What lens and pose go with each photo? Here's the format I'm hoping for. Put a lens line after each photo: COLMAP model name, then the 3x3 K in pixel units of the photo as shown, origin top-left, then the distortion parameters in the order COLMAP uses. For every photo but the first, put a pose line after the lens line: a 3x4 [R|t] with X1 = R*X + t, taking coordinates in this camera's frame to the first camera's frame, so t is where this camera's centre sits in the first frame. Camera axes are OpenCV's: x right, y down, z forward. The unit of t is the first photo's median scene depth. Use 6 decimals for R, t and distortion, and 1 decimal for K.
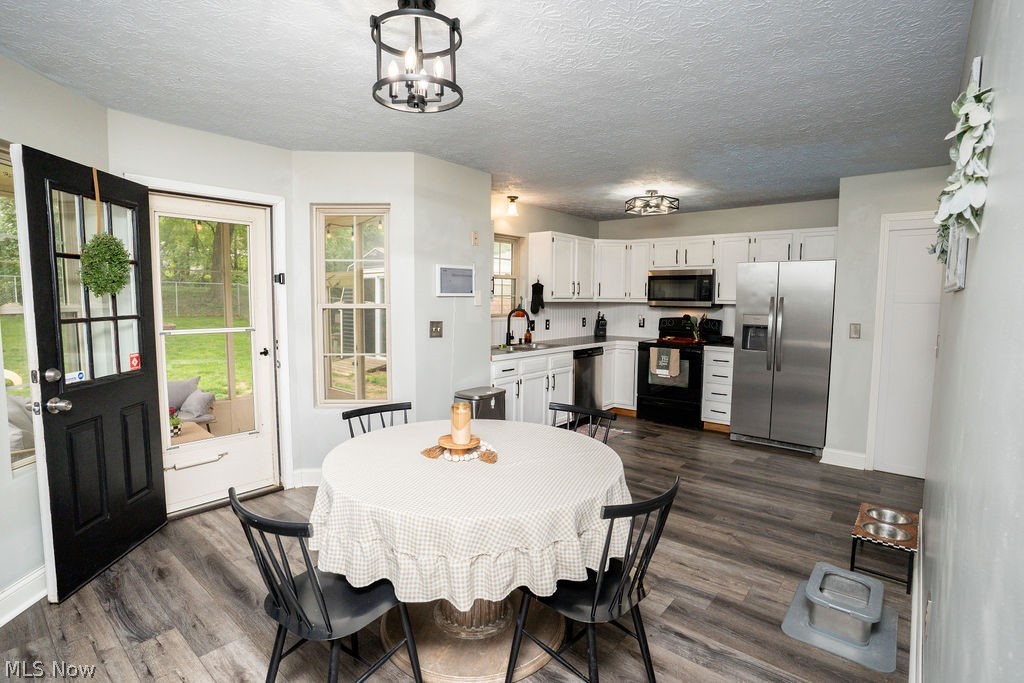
lens RADIAL K [[495.7, 0, 499.1], [0, 495.7, 338.5], [0, 0, 1]] dist [-0.056149, 0.000679]
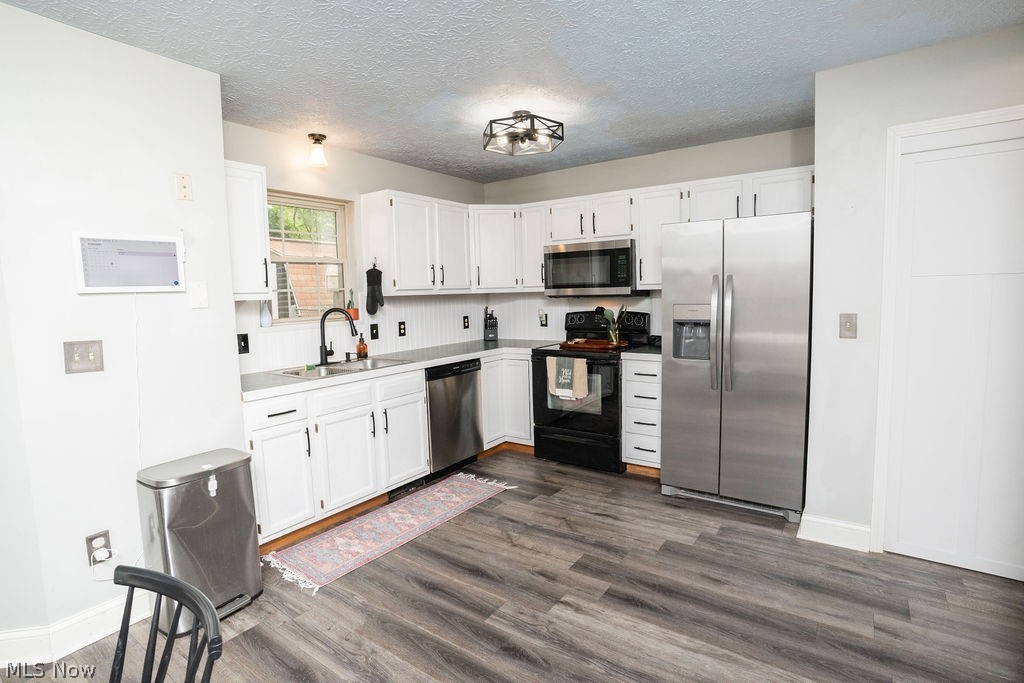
lens RADIAL K [[495.7, 0, 499.1], [0, 495.7, 338.5], [0, 0, 1]] dist [-0.056149, 0.000679]
pose [[0.996139, -0.041252, 0.077495, 0.193151], [0.040563, 0.999122, 0.010442, -0.017856], [-0.077857, -0.007258, 0.996938, 0.326613]]
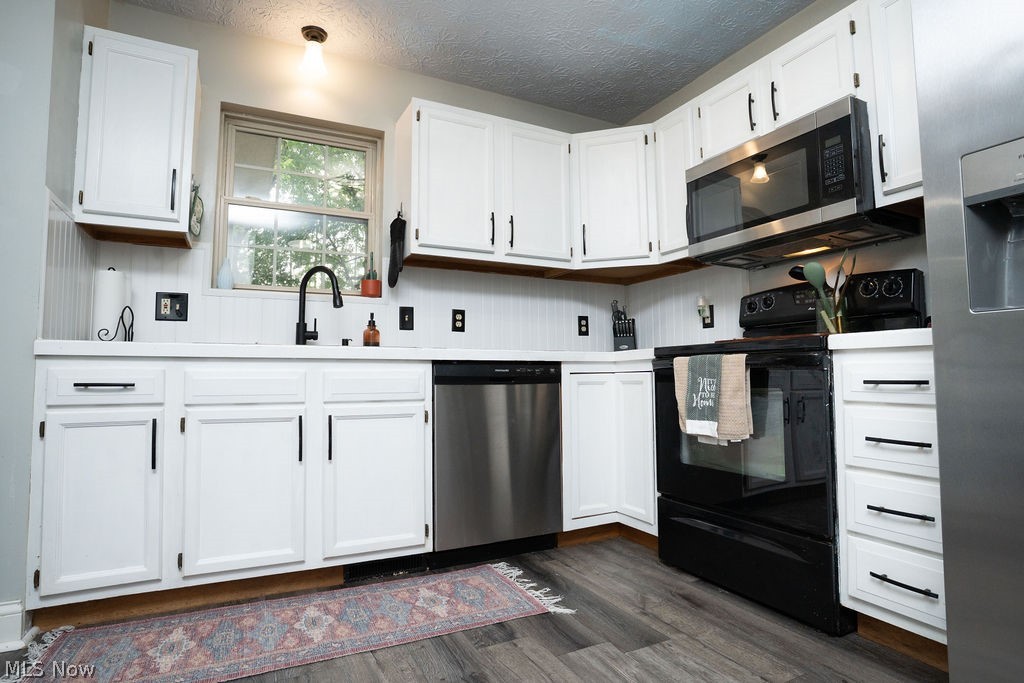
lens RADIAL K [[517.9, 0, 512.0], [0, 517.9, 341.5], [0, 0, 1]] dist [-0.041714, 0.022955]
pose [[0.923807, -0.037188, -0.381048, 0.350226], [-0.020736, 0.988950, -0.146789, 0.064678], [0.382296, 0.143507, 0.912828, 0.635551]]
